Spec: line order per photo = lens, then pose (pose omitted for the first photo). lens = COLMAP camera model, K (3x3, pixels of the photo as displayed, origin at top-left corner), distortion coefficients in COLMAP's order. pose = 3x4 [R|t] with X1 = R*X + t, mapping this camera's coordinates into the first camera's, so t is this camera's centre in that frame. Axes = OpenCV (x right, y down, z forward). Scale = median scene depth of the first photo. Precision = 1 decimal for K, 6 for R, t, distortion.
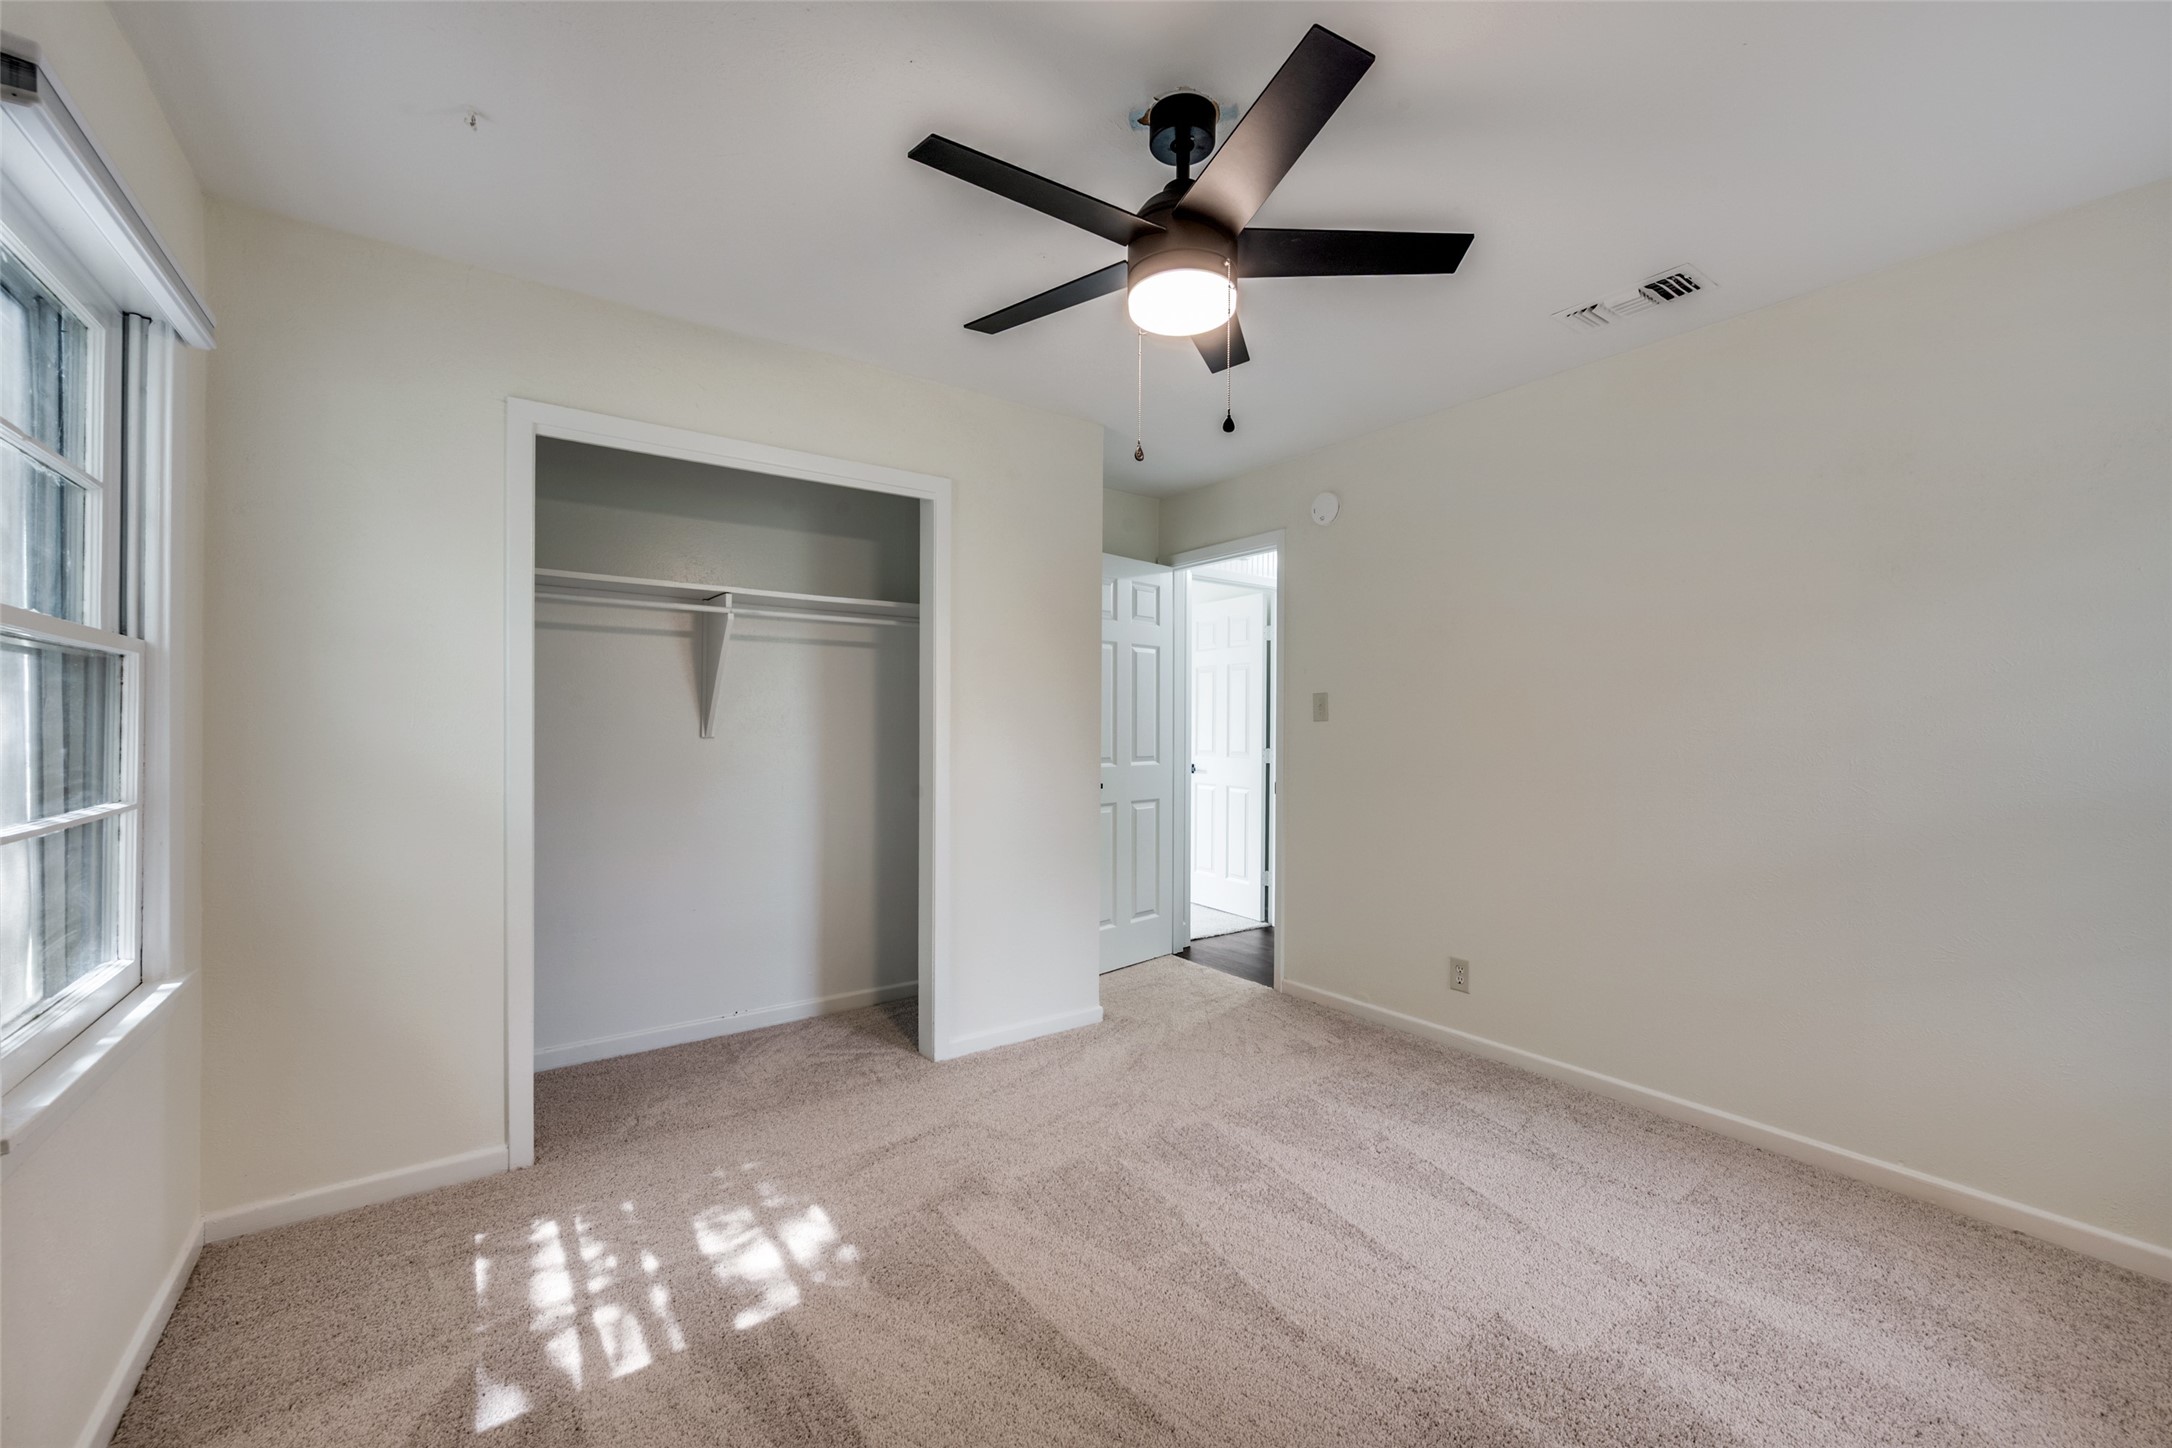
lens RADIAL K [[853.4, 0, 1091.6], [0, 853.4, 713.3], [0, 0, 1]] dist [0.001096, -0.000009]
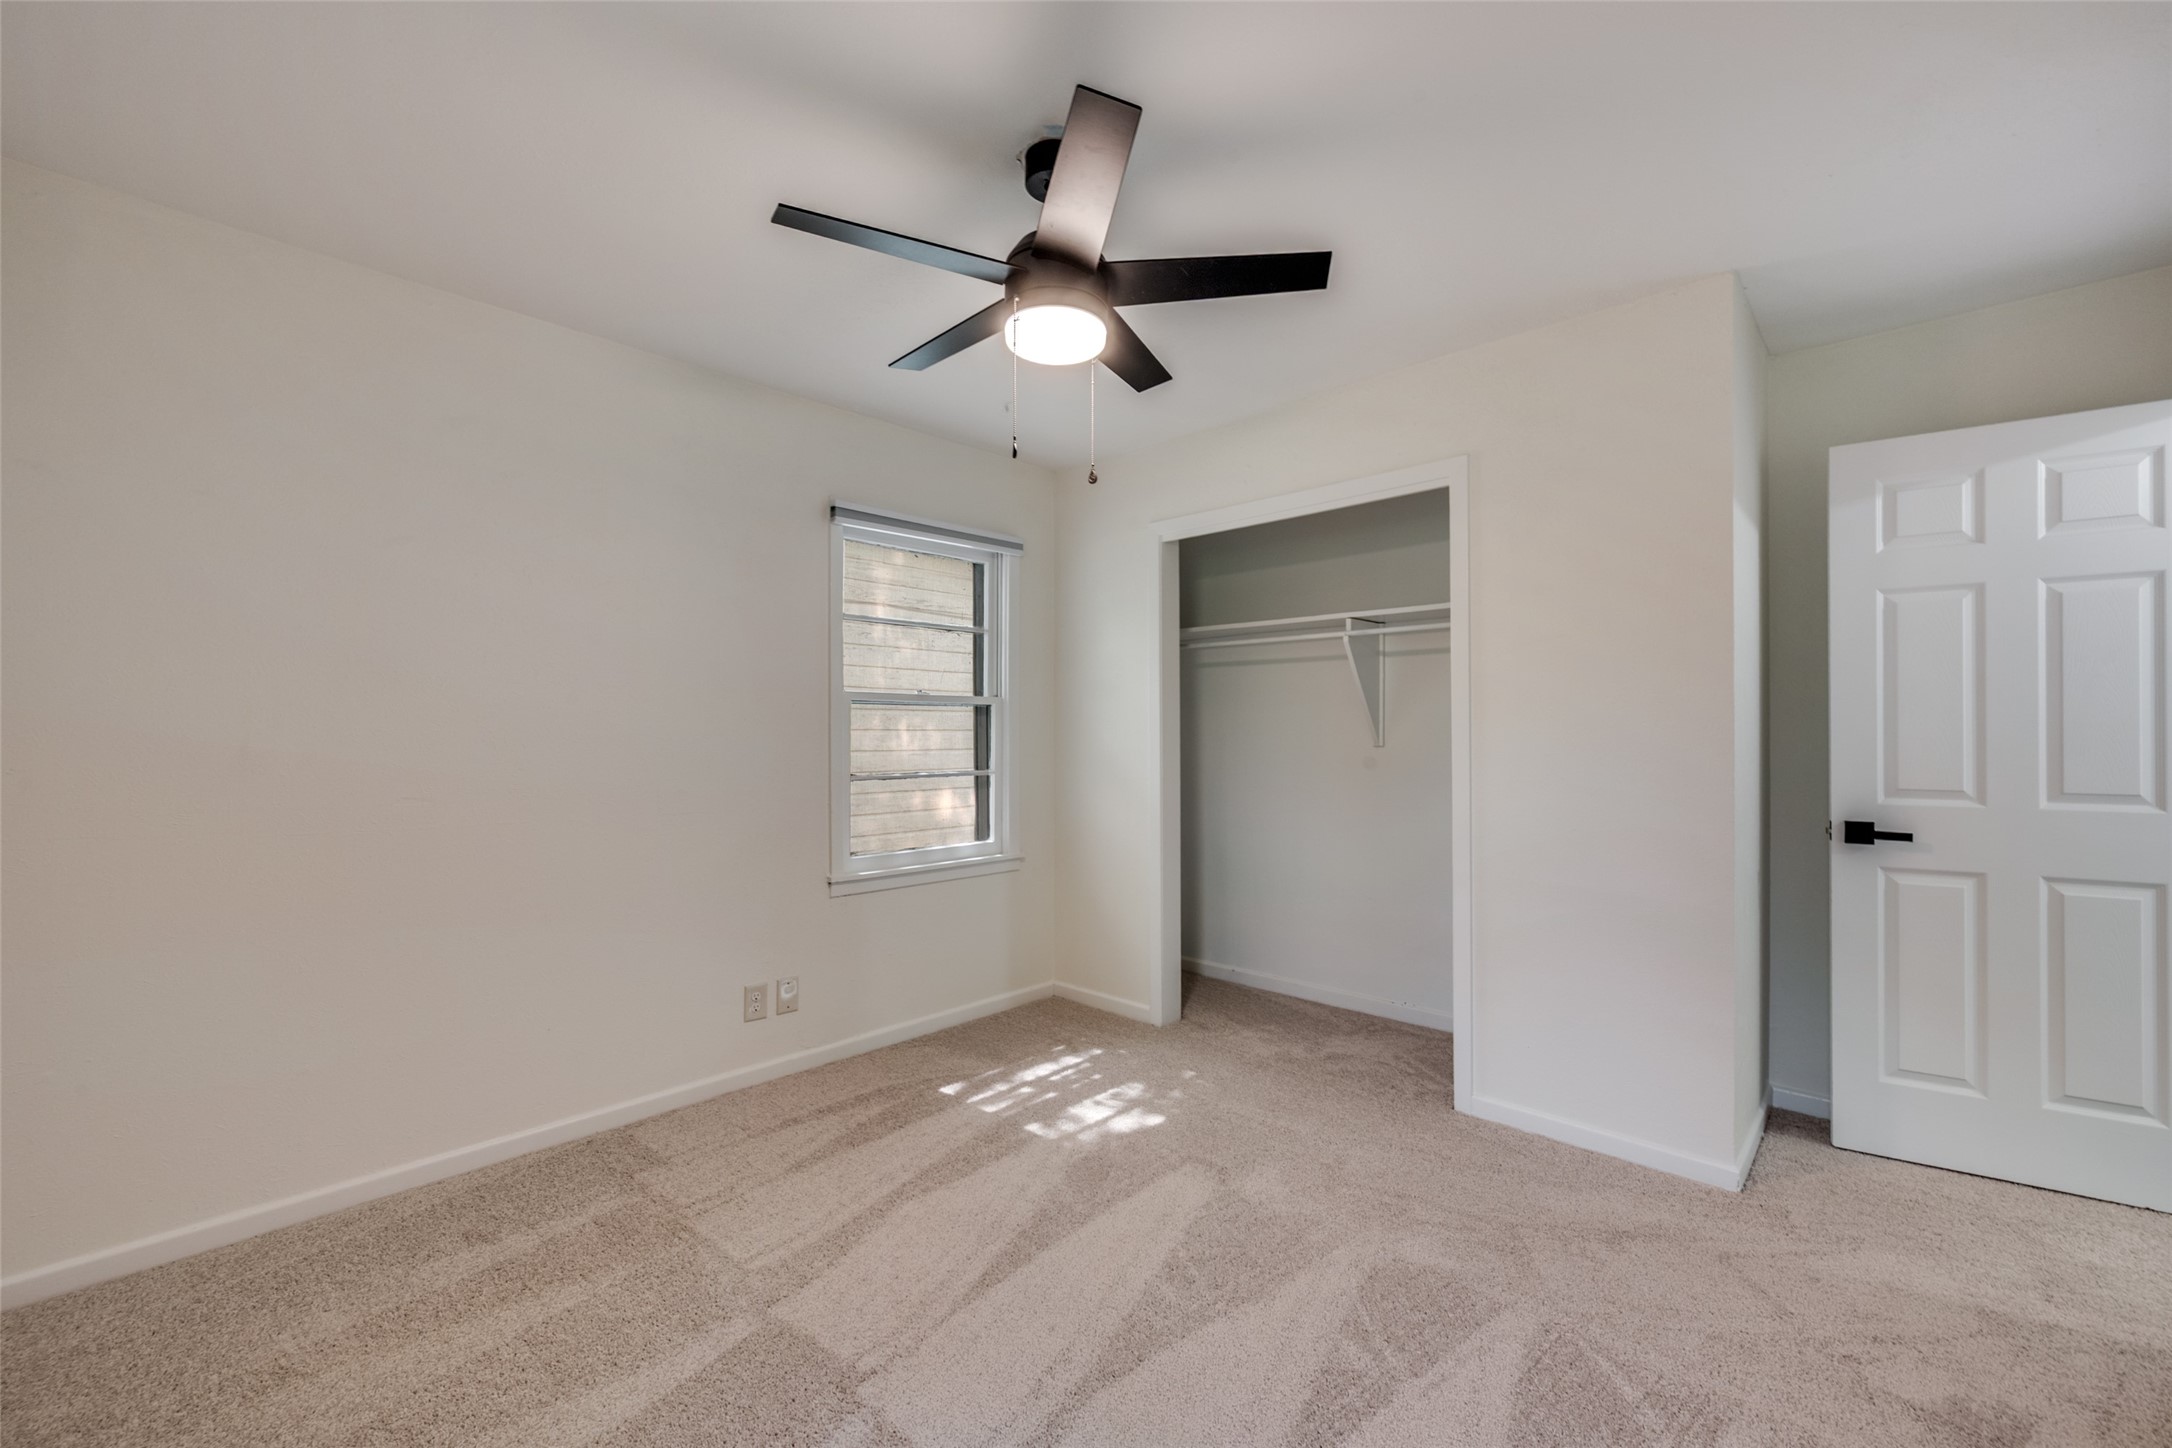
lens RADIAL K [[853.4, 0, 1091.6], [0, 853.4, 713.3], [0, 0, 1]] dist [0.001096, -0.000009]
pose [[0.207844, -0.029408, -0.977720, 0.775037], [0.011999, 0.999549, -0.027514, 0.016281], [0.978088, -0.006013, 0.208104, 0.551471]]
